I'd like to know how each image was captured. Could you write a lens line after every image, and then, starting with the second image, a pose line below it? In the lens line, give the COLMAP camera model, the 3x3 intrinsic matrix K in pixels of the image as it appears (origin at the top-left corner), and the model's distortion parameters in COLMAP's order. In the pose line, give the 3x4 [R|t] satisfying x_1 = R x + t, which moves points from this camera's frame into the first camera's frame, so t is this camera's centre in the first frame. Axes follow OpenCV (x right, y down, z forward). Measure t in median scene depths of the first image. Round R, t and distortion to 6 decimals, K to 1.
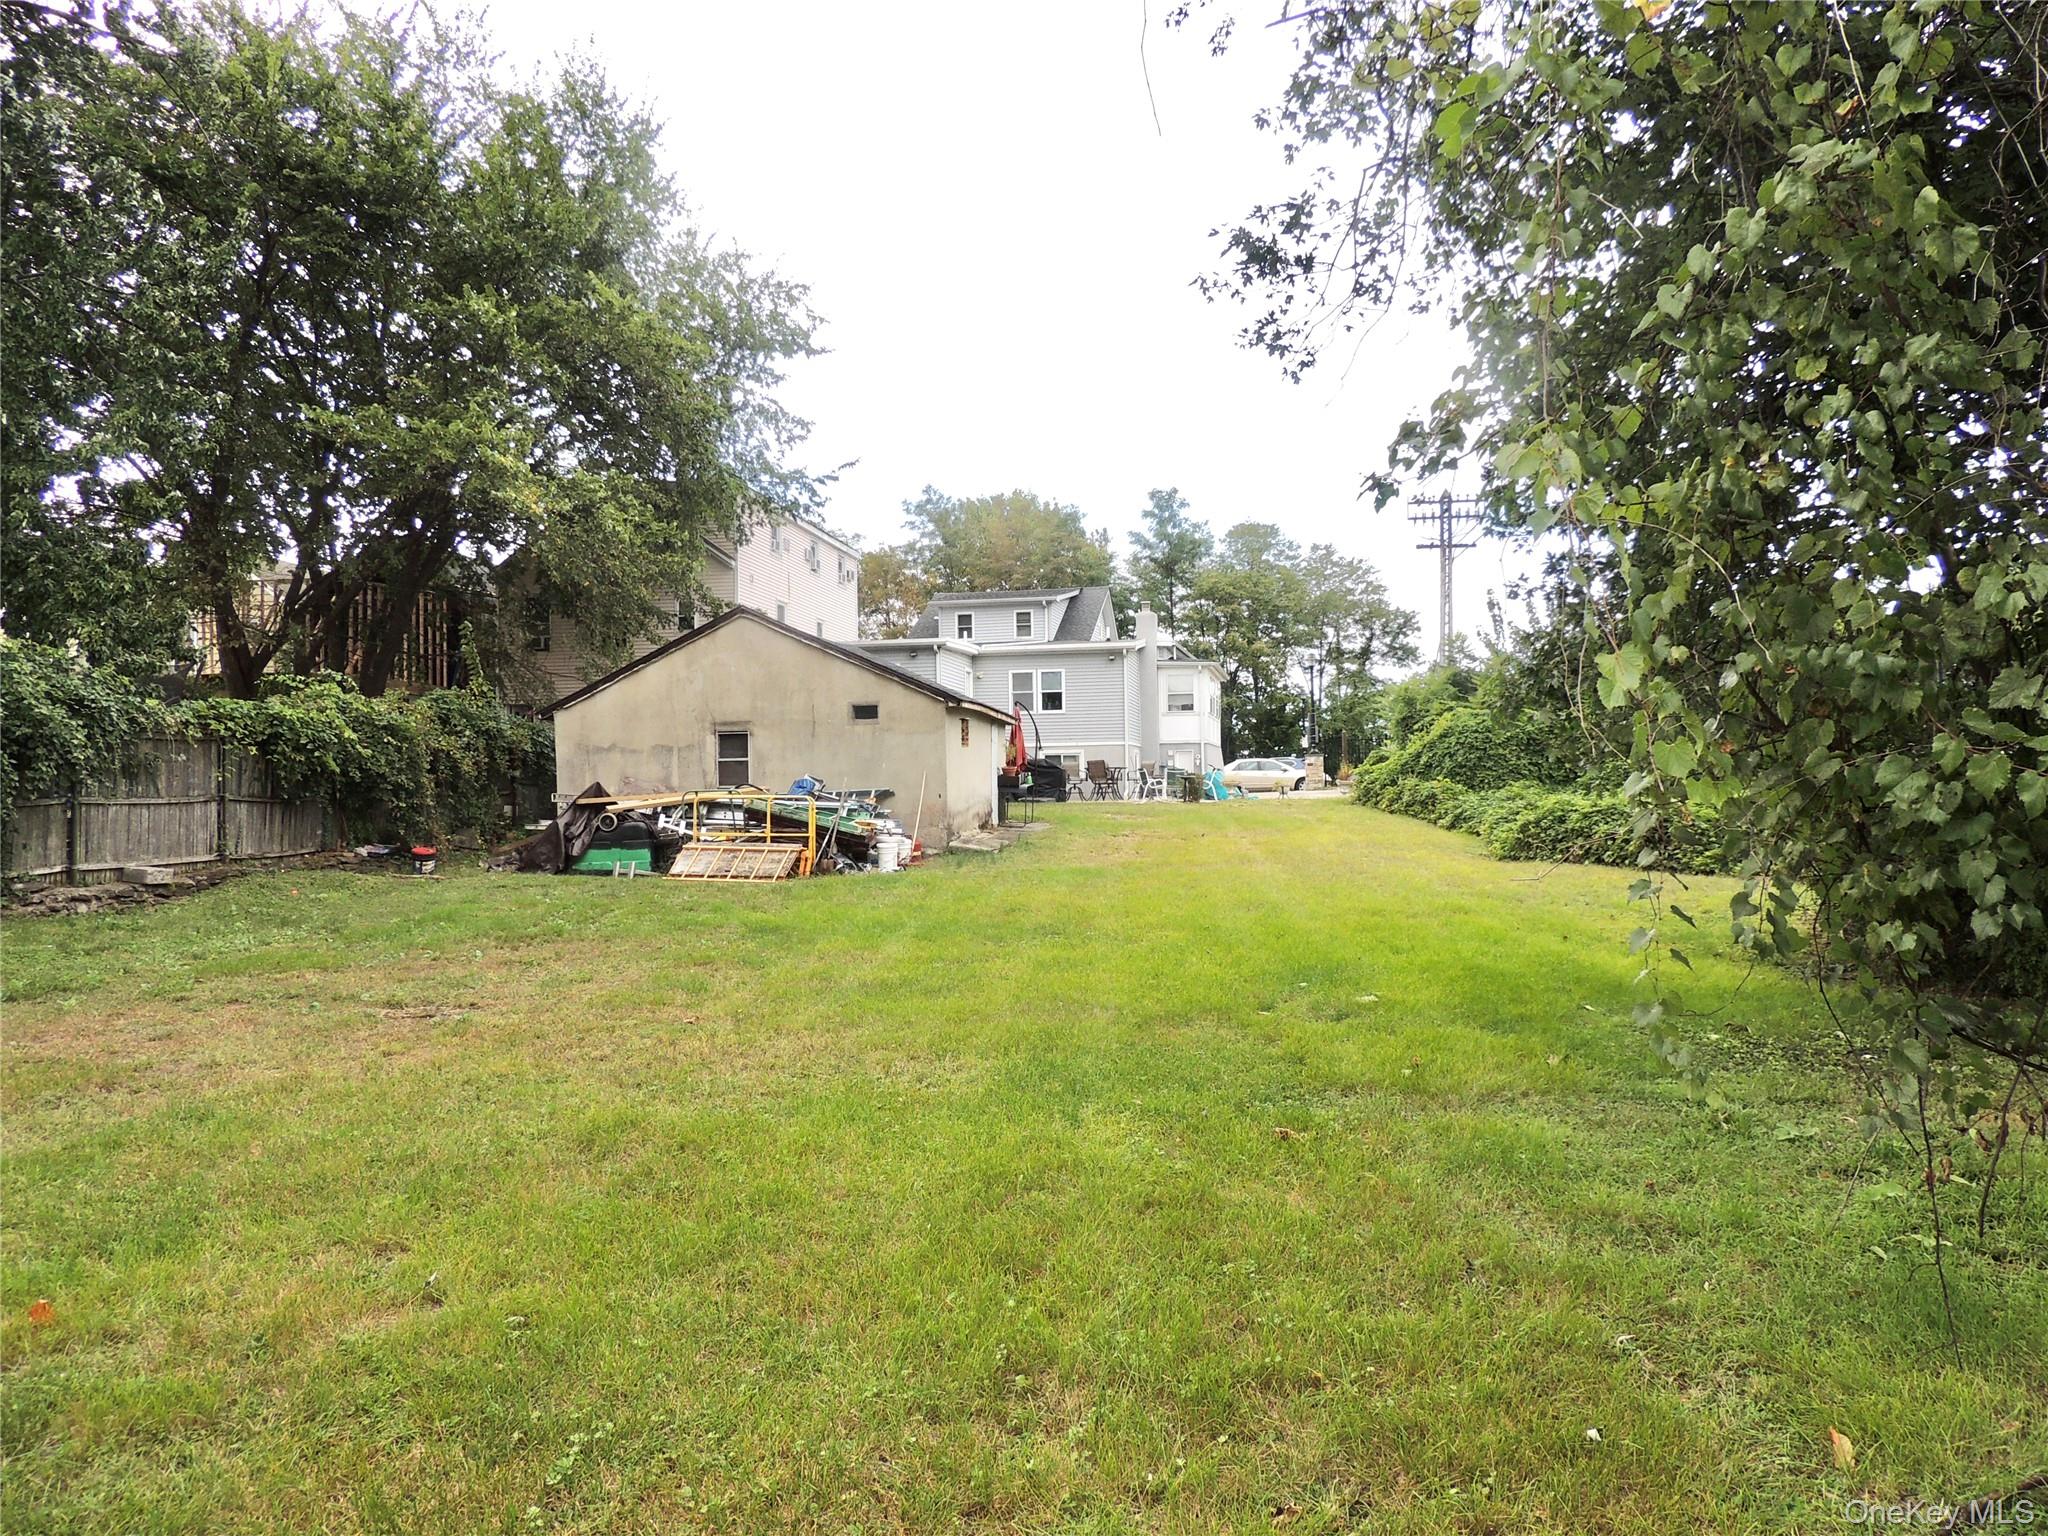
lens RADIAL K [[1611.0, 0, 1024.0], [0, 1611.0, 768.0], [0, 0, 1]] dist [0.005463, 0.001352]
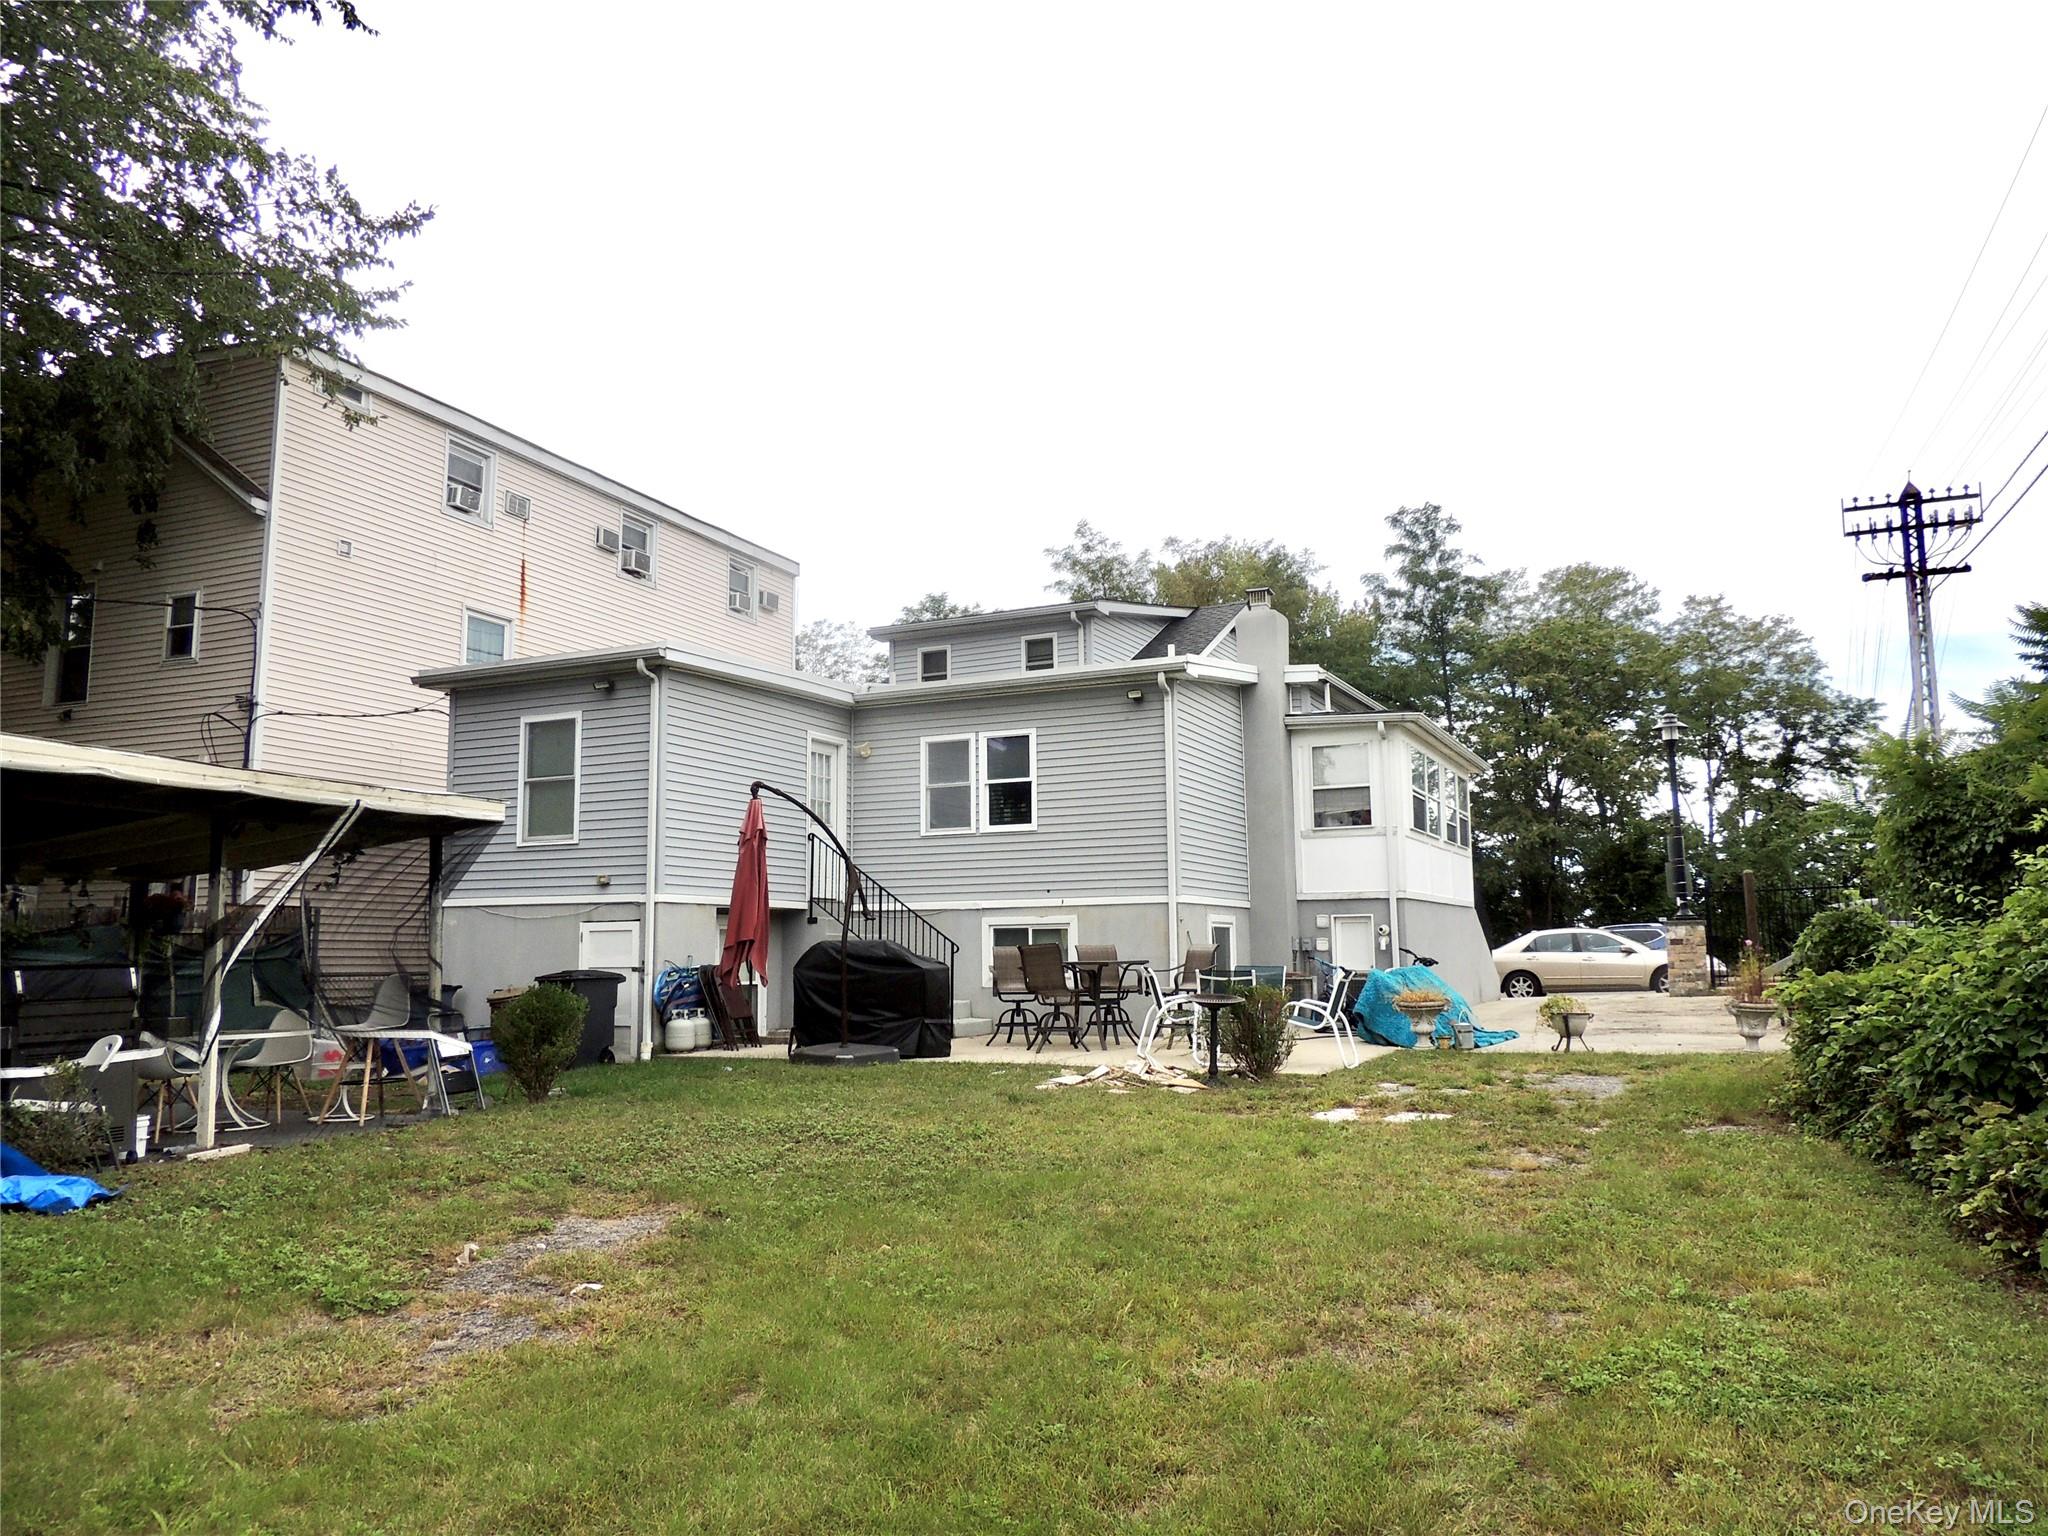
lens RADIAL K [[1611.0, 0, 1024.0], [0, 1611.0, 768.0], [0, 0, 1]] dist [0.005463, 0.001352]
pose [[0.971290, -0.048033, -0.233000, 0.074173], [0.020458, 0.992641, -0.119350, 0.000395], [0.237018, 0.111157, 0.965125, 0.344494]]
